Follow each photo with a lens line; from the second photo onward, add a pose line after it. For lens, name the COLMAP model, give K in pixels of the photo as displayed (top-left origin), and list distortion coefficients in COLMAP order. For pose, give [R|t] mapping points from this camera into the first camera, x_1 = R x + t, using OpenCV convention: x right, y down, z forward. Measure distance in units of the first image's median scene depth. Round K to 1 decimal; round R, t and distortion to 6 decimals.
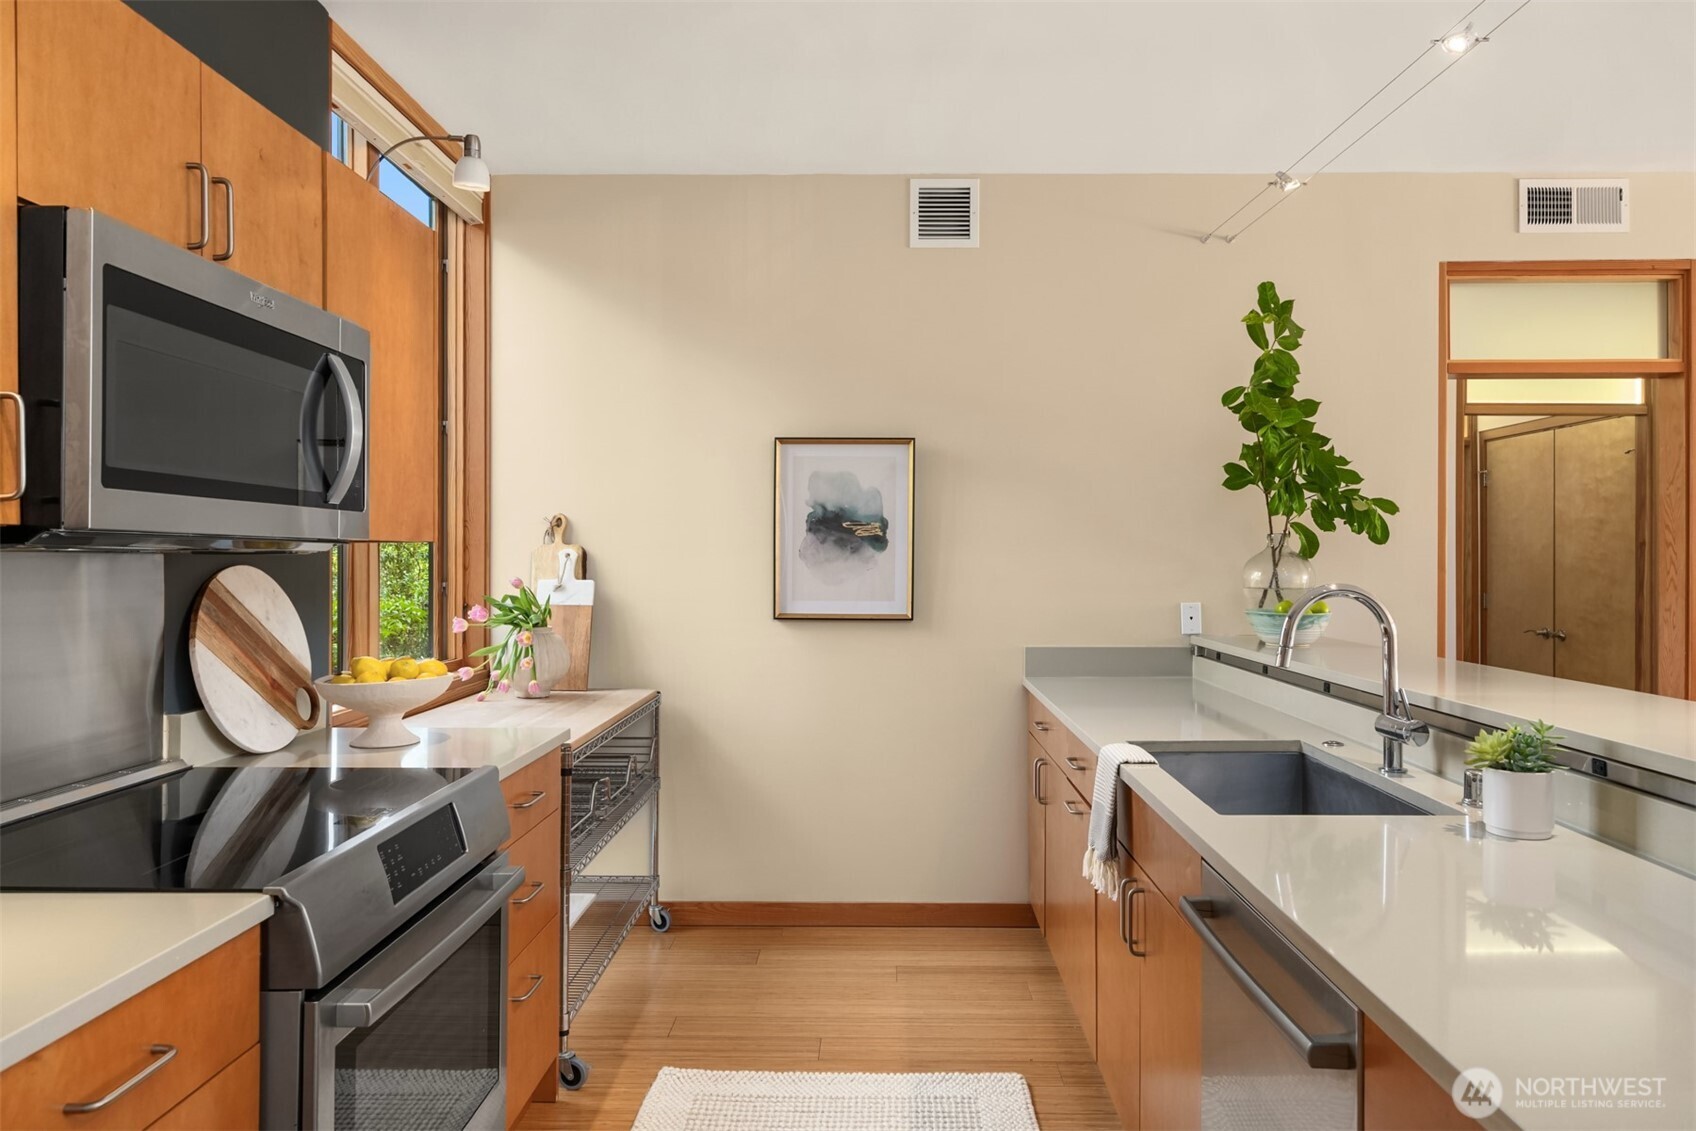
lens RADIAL K [[1083.8, 0, 854.9], [0, 1083.8, 550.8], [0, 0, 1]] dist [-0.000272, 0.002364]
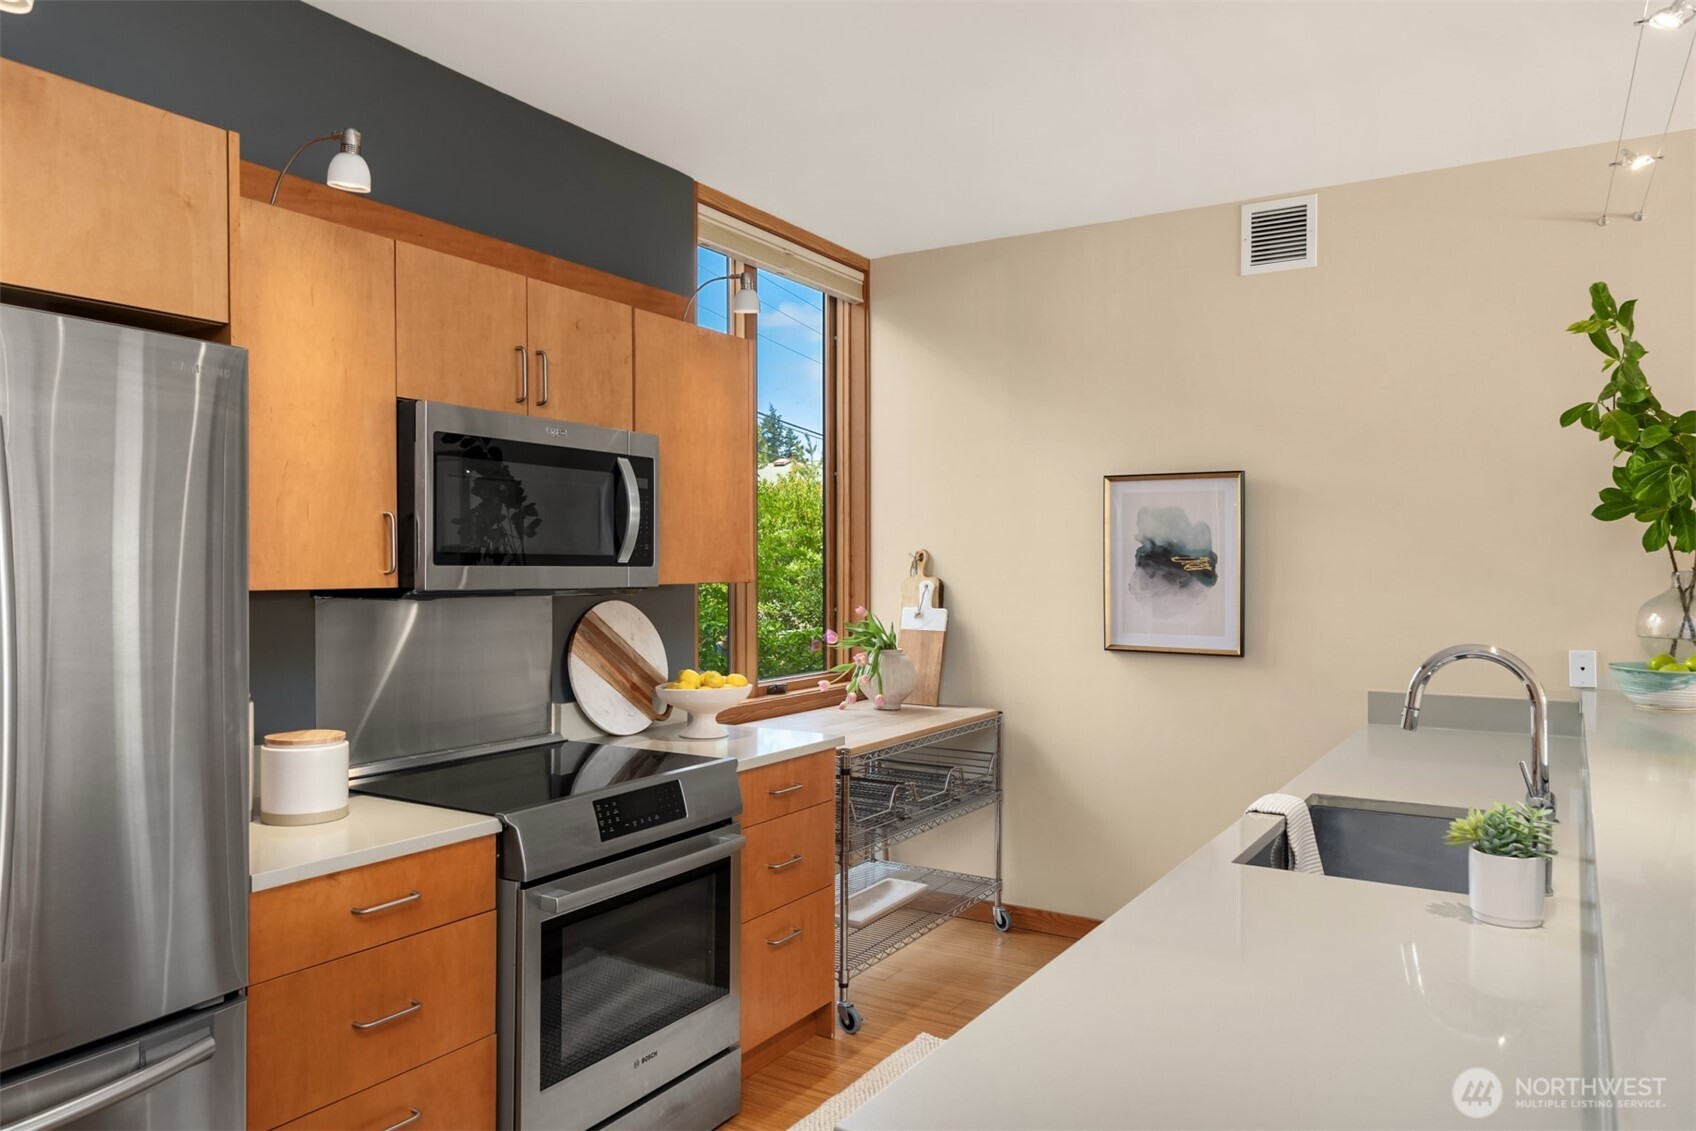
lens RADIAL K [[1141.7, 0, 848.0], [0, 1141.7, 565.5], [0, 0, 1]] dist [0.003456, 0.000941]
pose [[0.857949, 0.002933, -0.513727, 0.300453], [0.000406, 0.999980, 0.006387, -0.027271], [0.513735, -0.005688, 0.857930, -0.073916]]
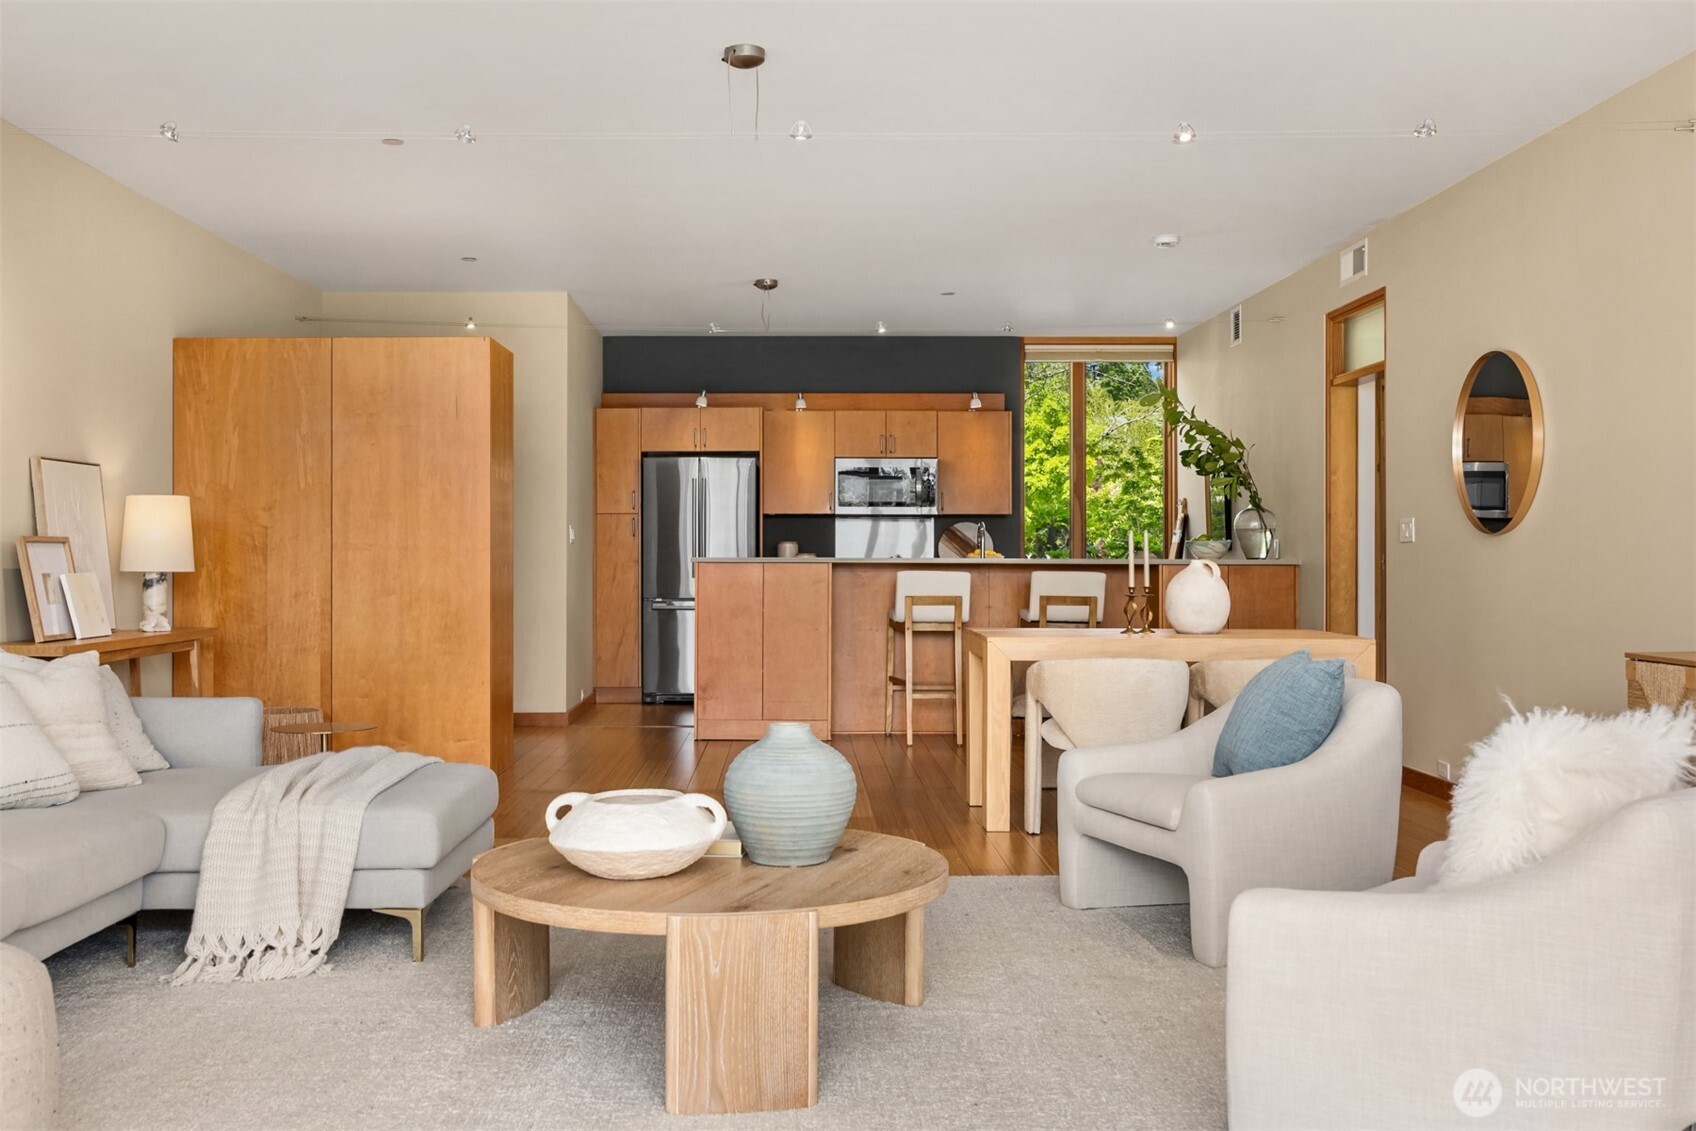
lens RADIAL K [[1649.0, 0, 774.0], [0, 1649.0, 541.7], [0, 0, 1]] dist [-0.004546, -0.206399]
pose [[-0.010783, -0.004569, -0.999931, 3.145966], [0.004520, 0.999979, -0.004618, 0.065478], [0.999932, -0.004570, -0.010762, 0.290117]]
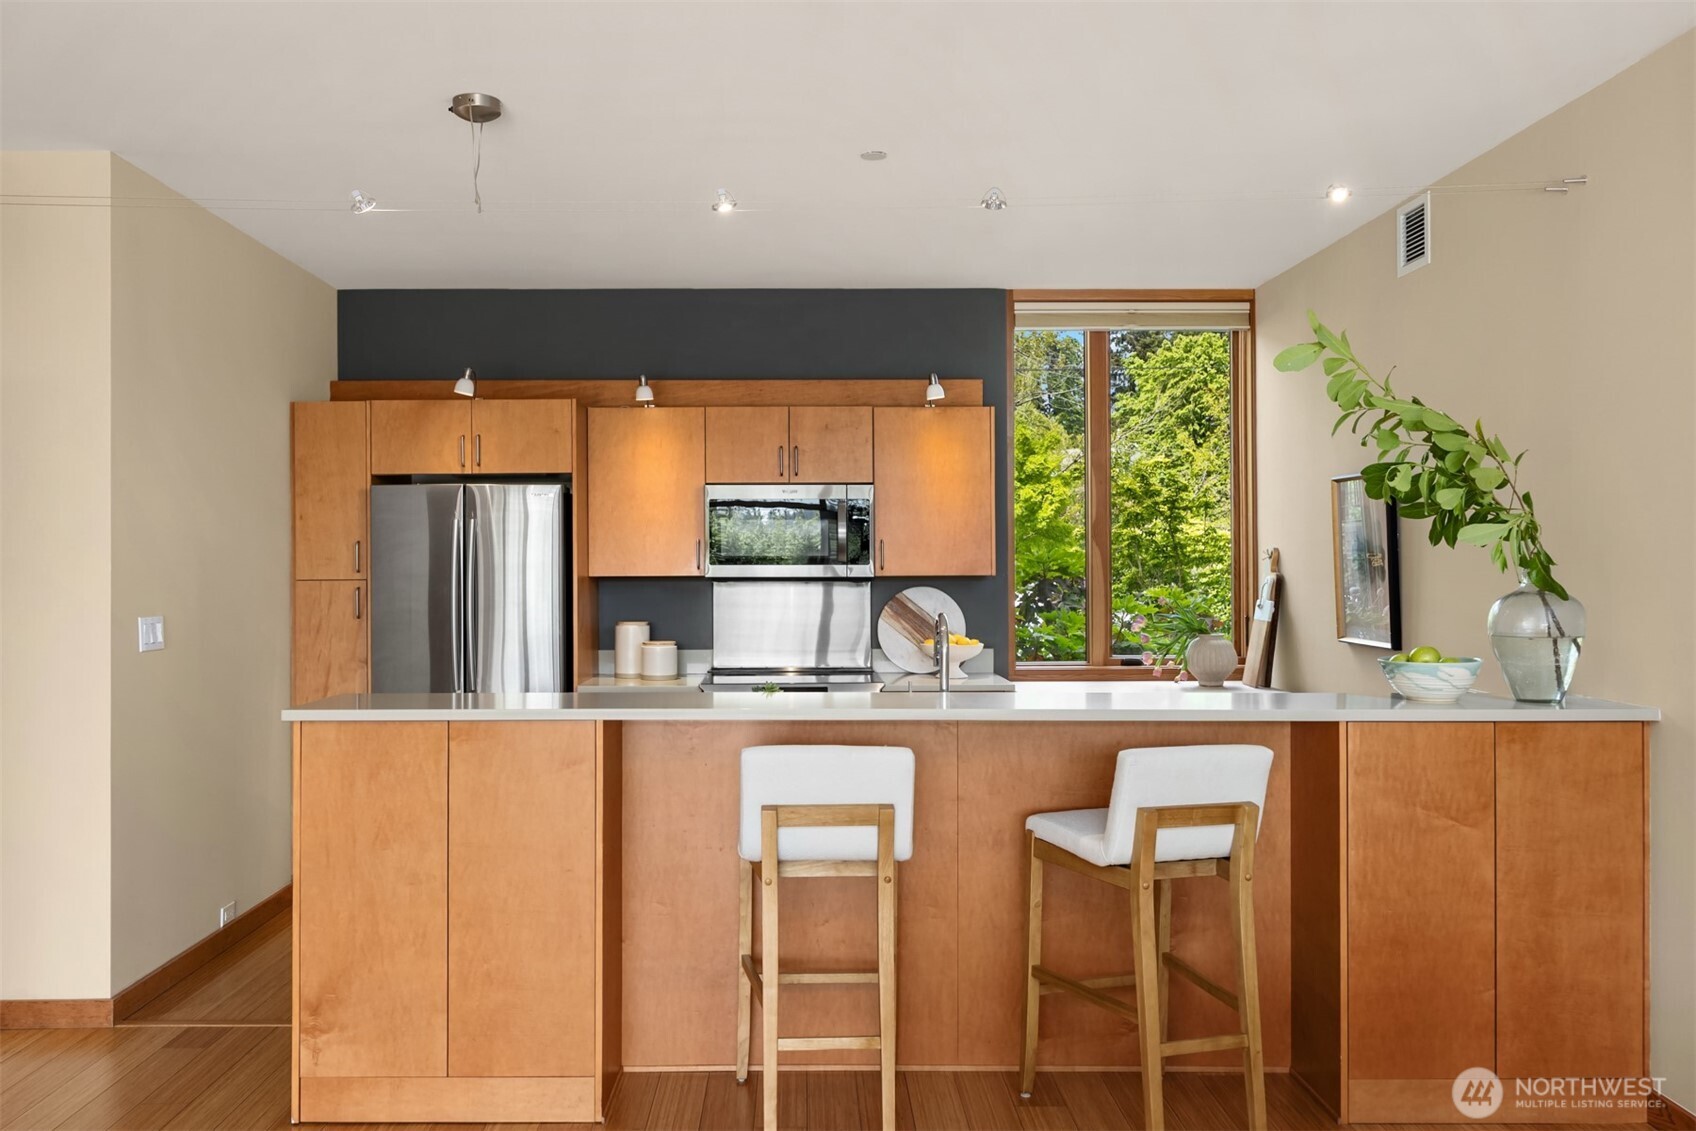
lens RADIAL K [[1370.4, 0, 848.0], [0, 1370.4, 565.5], [0, 0, 1]] dist [0.007964, 0.000548]
pose [[0.036664, 0.001939, -0.999326, 1.436689], [0.010456, 0.999943, 0.002323, -0.024457], [0.999273, -0.010534, 0.036641, 0.498519]]
